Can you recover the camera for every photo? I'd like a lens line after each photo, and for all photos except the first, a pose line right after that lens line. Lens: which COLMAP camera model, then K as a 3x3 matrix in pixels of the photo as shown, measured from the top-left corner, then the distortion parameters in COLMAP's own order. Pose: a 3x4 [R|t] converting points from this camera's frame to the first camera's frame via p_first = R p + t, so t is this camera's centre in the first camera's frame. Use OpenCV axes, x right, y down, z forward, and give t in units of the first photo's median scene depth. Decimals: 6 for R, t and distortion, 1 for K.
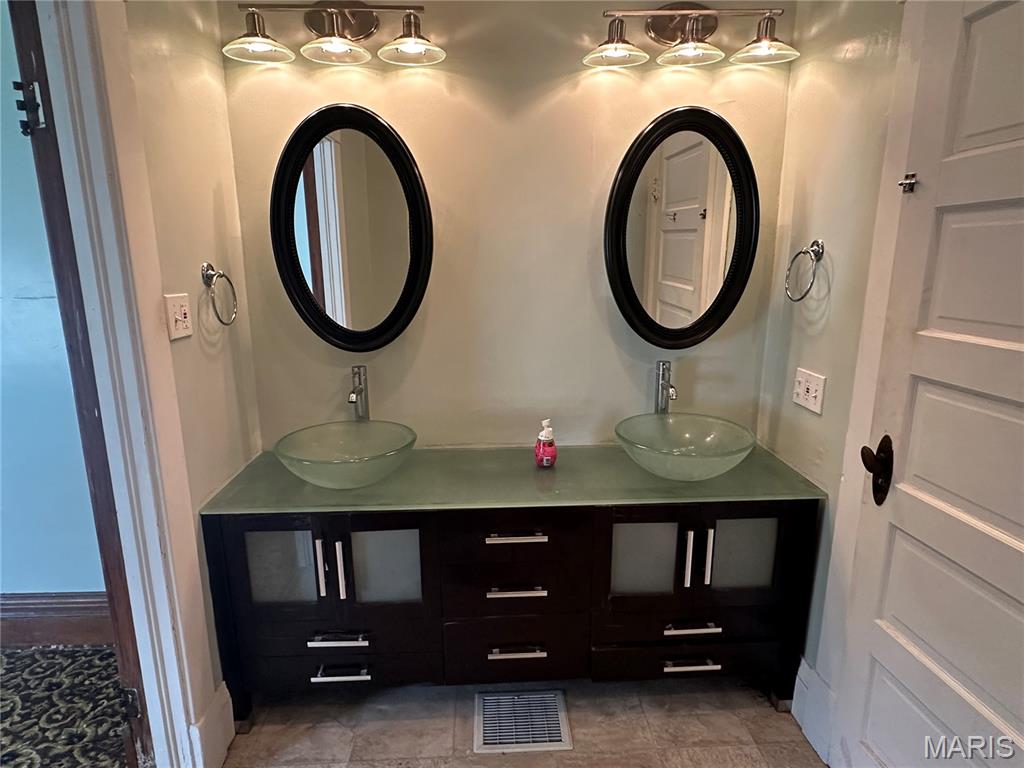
lens RADIAL K [[585.5, 0, 512.0], [0, 585.5, 384.0], [0, 0, 1]] dist [-0.006397, -0.001255]
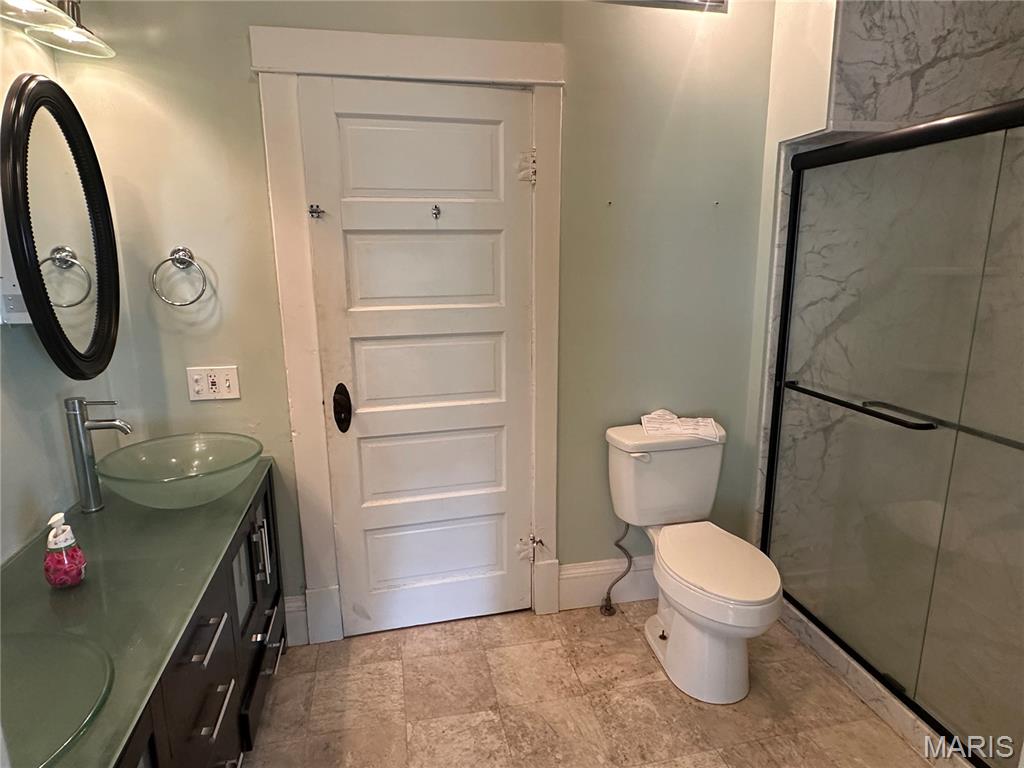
lens RADIAL K [[585.5, 0, 512.0], [0, 585.5, 384.0], [0, 0, 1]] dist [-0.006397, -0.001255]
pose [[-0.168553, -0.206456, 0.963829, -0.687120], [0.218368, 0.945701, 0.240761, -0.138259], [-0.961200, 0.251050, -0.114317, 0.615956]]
